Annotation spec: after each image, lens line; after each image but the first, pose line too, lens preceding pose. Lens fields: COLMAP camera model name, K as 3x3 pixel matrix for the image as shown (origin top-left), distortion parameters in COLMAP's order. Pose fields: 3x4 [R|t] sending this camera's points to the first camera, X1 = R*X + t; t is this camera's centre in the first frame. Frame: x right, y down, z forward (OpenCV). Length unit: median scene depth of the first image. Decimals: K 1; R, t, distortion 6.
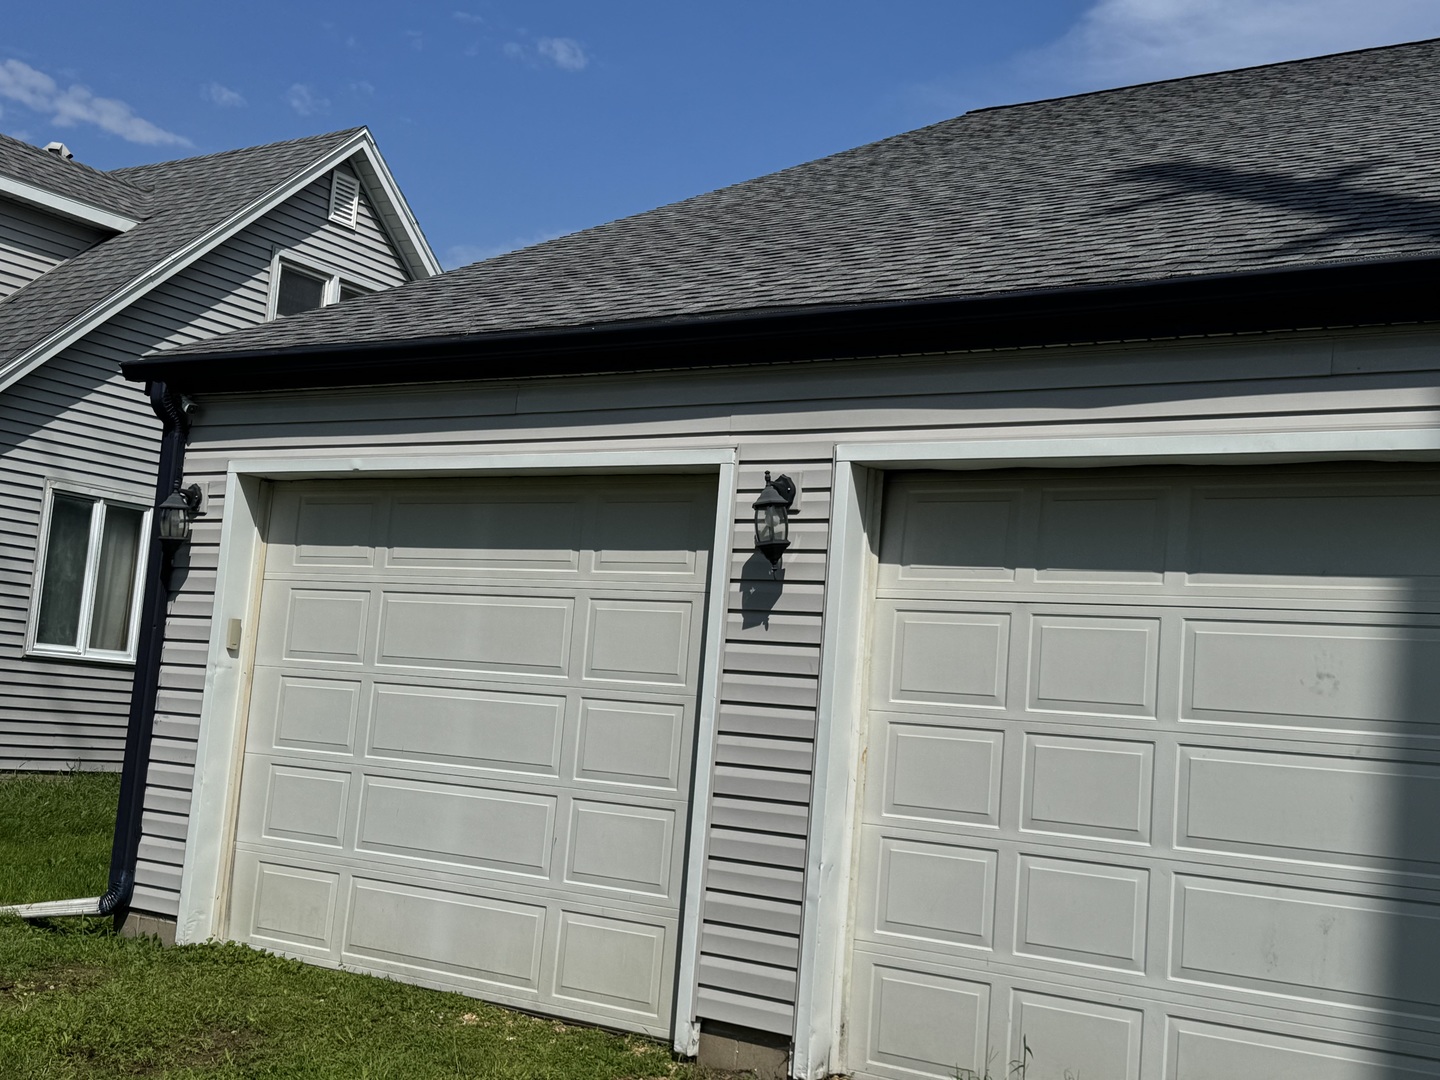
lens RADIAL K [[1708.5, 0, 720.0], [0, 1708.5, 540.0], [0, 0, 1]] dist [0.116820, -0.023765]
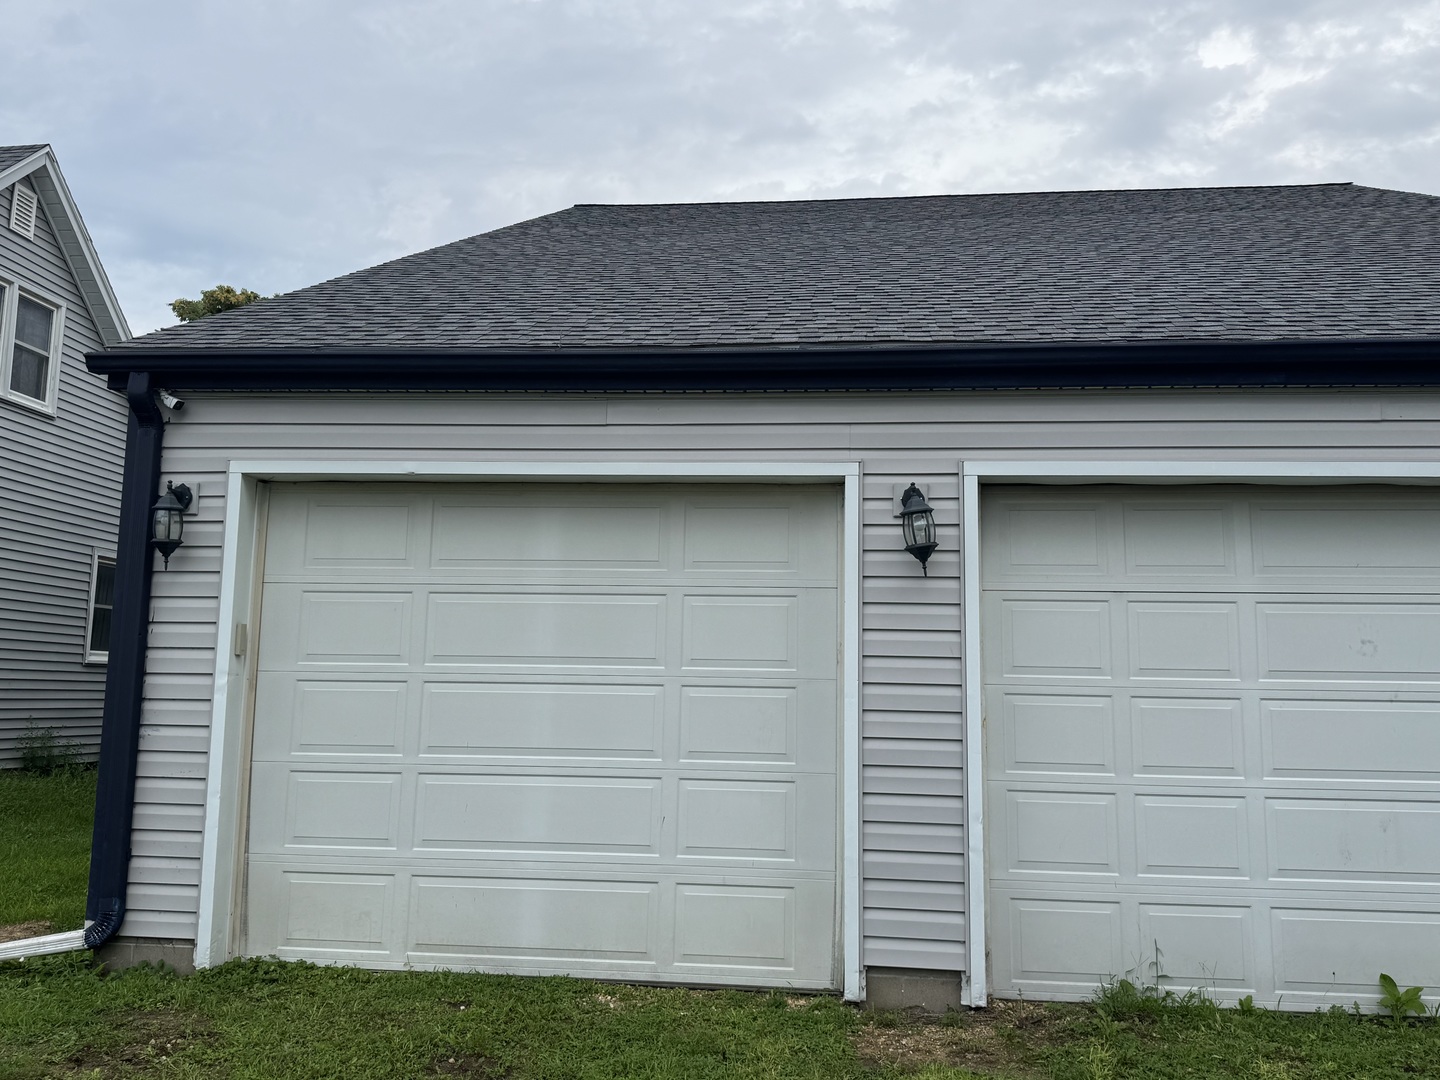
lens RADIAL K [[1232.6, 0, 720.6], [0, 1232.6, 526.4], [0, 0, 1]] dist [0.080790, -0.106423]
pose [[0.878878, 0.003125, 0.477037, -0.401512], [0.000804, 0.999967, -0.008033, -0.003266], [-0.477046, 0.007443, 0.878847, 0.272066]]
